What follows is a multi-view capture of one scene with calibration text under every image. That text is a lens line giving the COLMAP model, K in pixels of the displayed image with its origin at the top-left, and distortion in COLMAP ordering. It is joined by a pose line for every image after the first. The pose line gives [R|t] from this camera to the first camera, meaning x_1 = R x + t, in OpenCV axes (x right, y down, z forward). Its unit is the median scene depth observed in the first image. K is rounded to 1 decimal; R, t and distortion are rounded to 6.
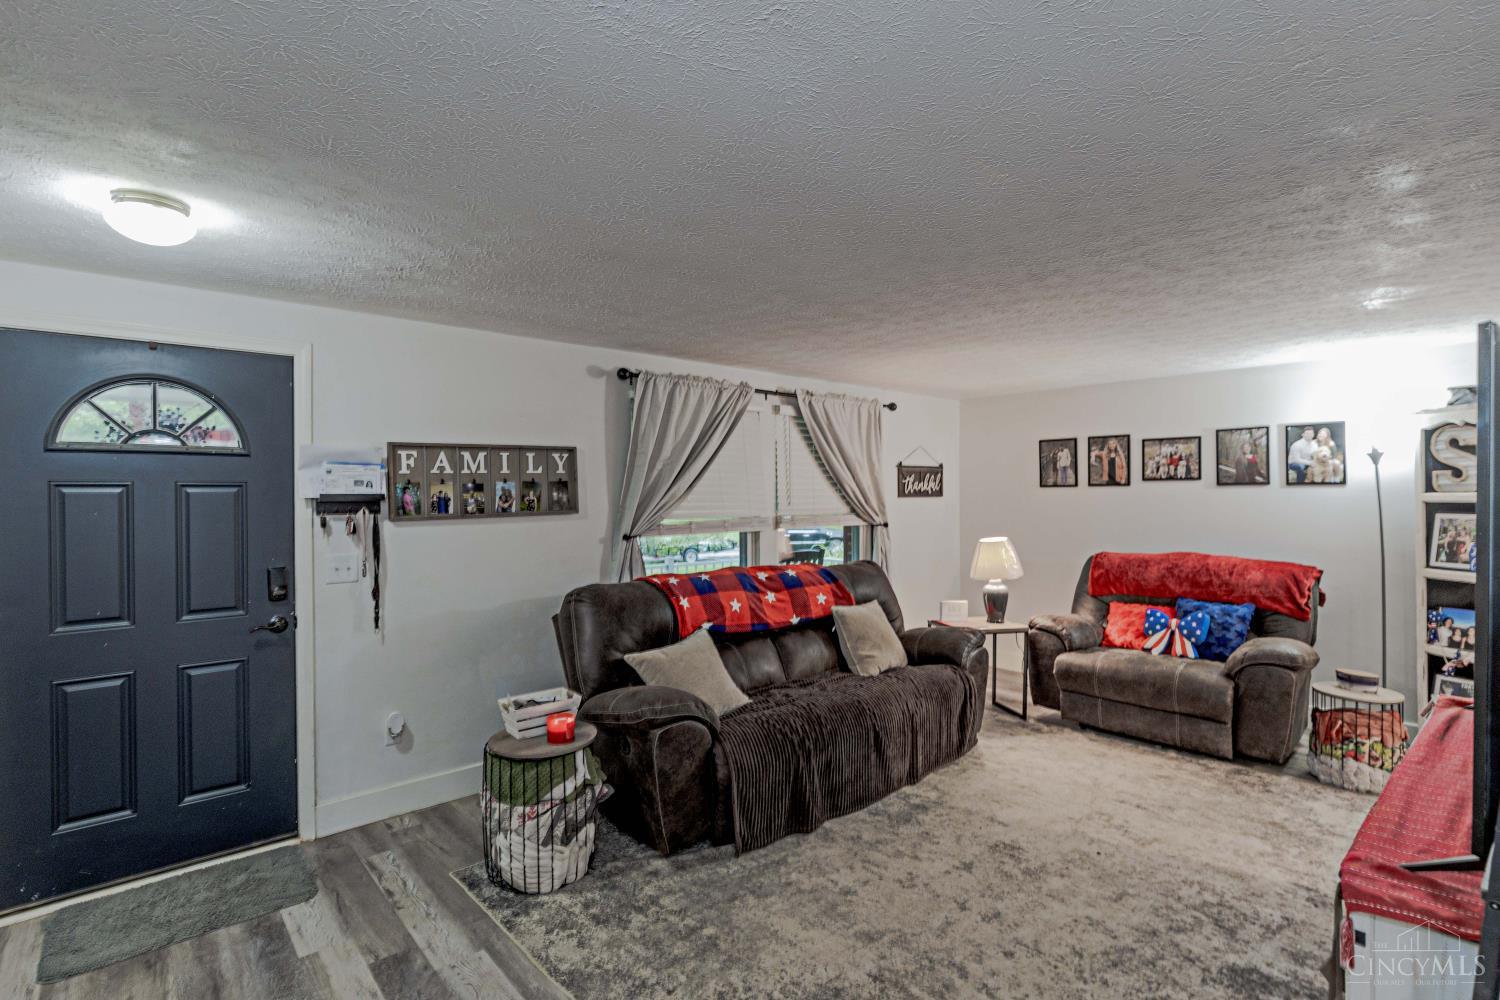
lens RADIAL K [[726.5, 0, 744.3], [0, 726.5, 498.5], [0, 0, 1]] dist [0.004999, 0.000156]
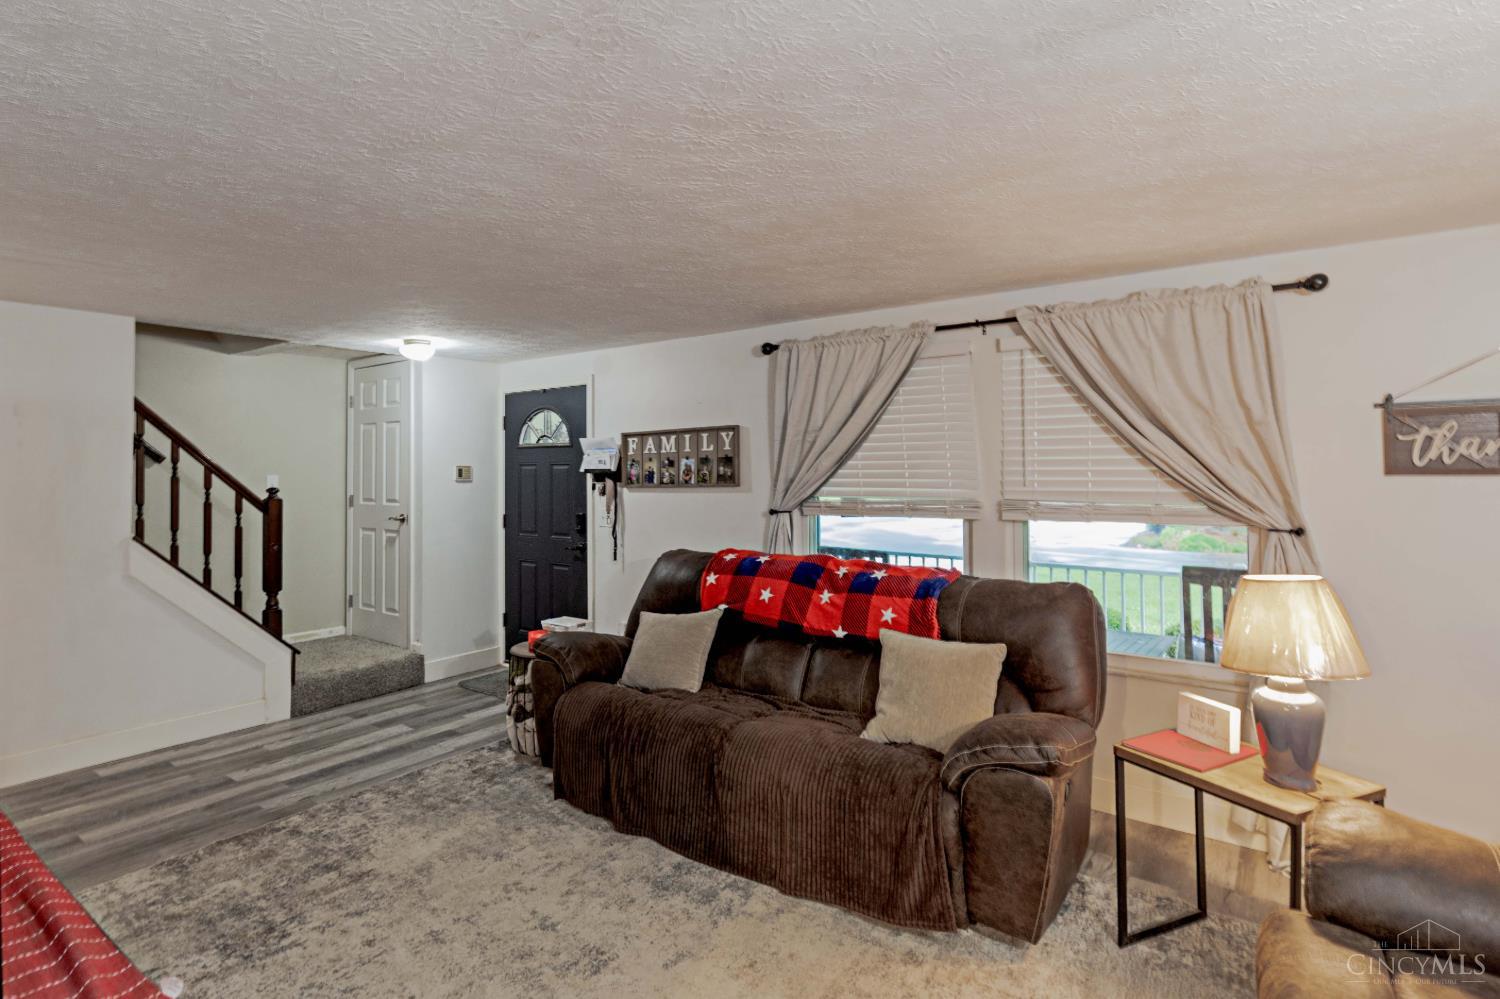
lens RADIAL K [[726.5, 0, 663.9], [0, 726.5, 453.7], [0, 0, 1]] dist [0.004999, 0.000156]
pose [[0.198501, -0.019948, -0.979898, 0.880706], [-0.002983, 0.999776, -0.020957, -0.005909], [0.980096, 0.007083, 0.198397, 0.742560]]
